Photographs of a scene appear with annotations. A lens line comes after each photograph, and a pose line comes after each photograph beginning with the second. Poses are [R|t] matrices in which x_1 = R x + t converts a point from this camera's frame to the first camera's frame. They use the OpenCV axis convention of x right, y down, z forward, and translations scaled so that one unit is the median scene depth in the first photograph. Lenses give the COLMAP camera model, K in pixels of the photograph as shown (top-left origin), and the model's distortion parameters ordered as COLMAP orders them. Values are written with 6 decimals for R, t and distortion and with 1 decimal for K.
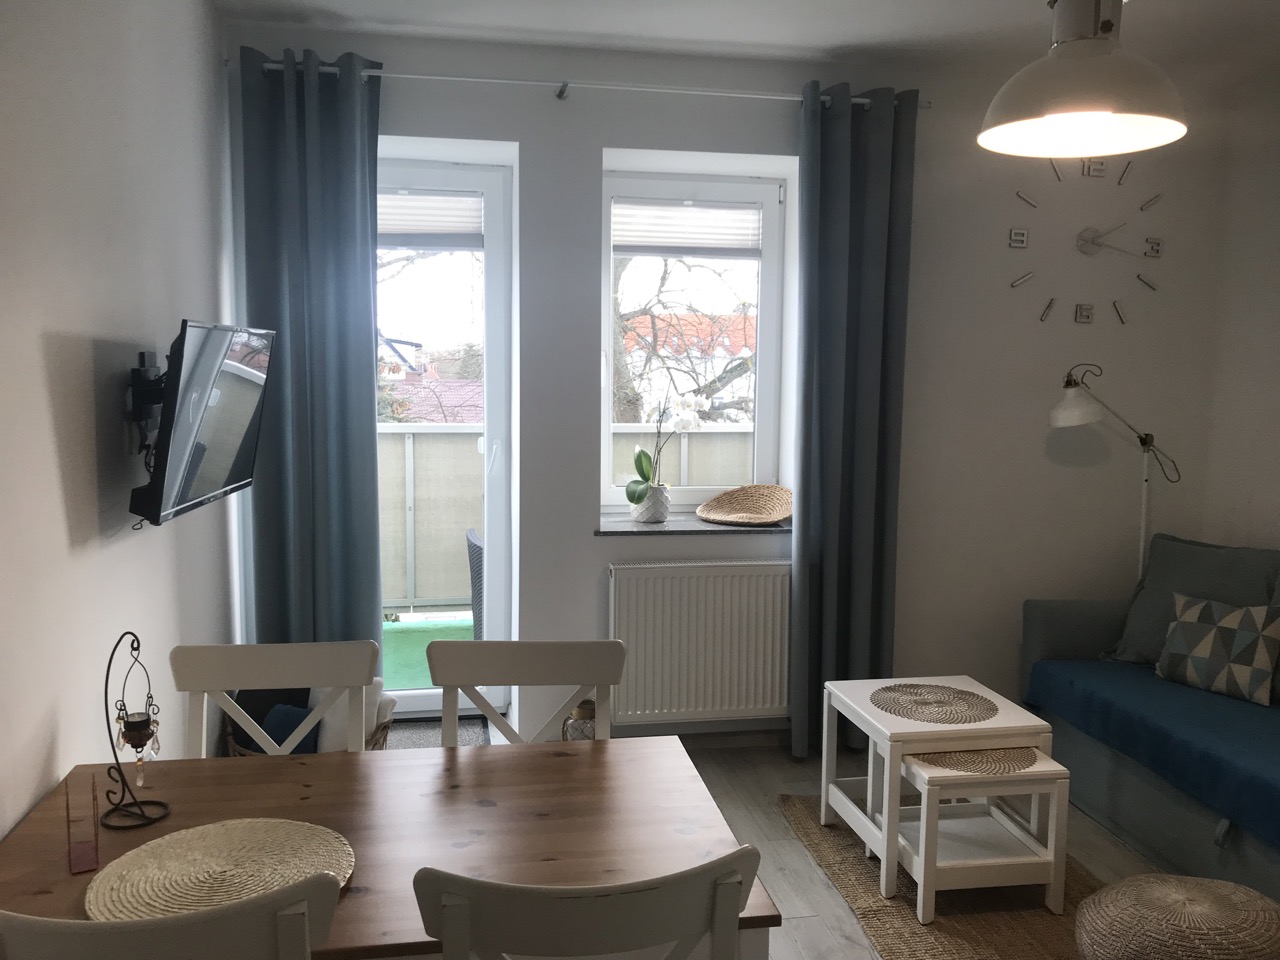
lens RADIAL K [[1050.6, 0, 625.9], [0, 1050.6, 479.1], [0, 0, 1]] dist [0.025392, -0.030680]
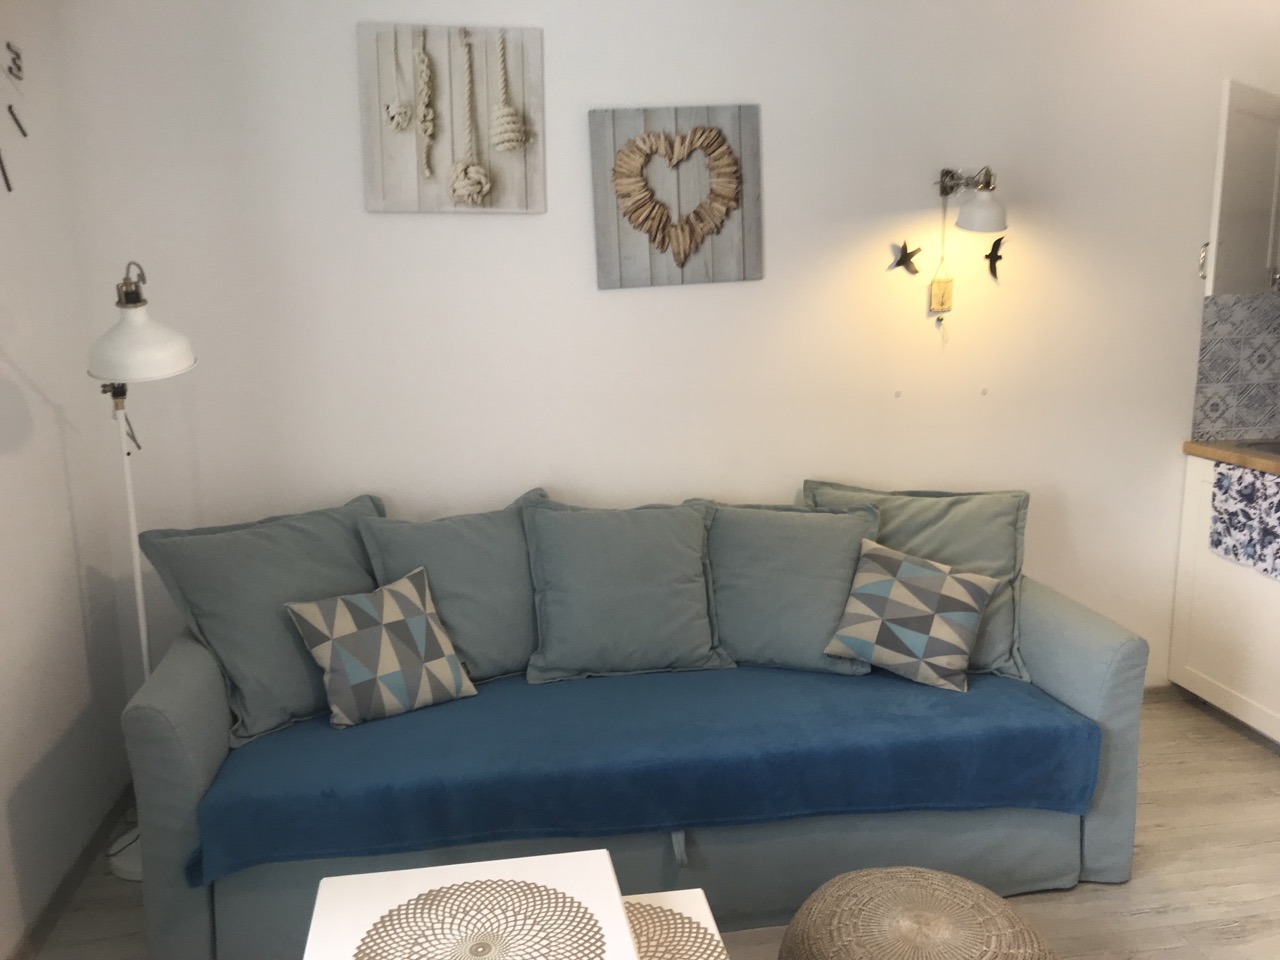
lens RADIAL K [[1050.6, 0, 637.7], [0, 1050.6, 472.6], [0, 0, 1]] dist [0.025392, -0.030680]
pose [[0.007407, -0.190032, 0.981750, -0.135809], [0.116282, 0.975280, 0.187902, -0.080948], [-0.993189, 0.112769, 0.029321, 0.794721]]
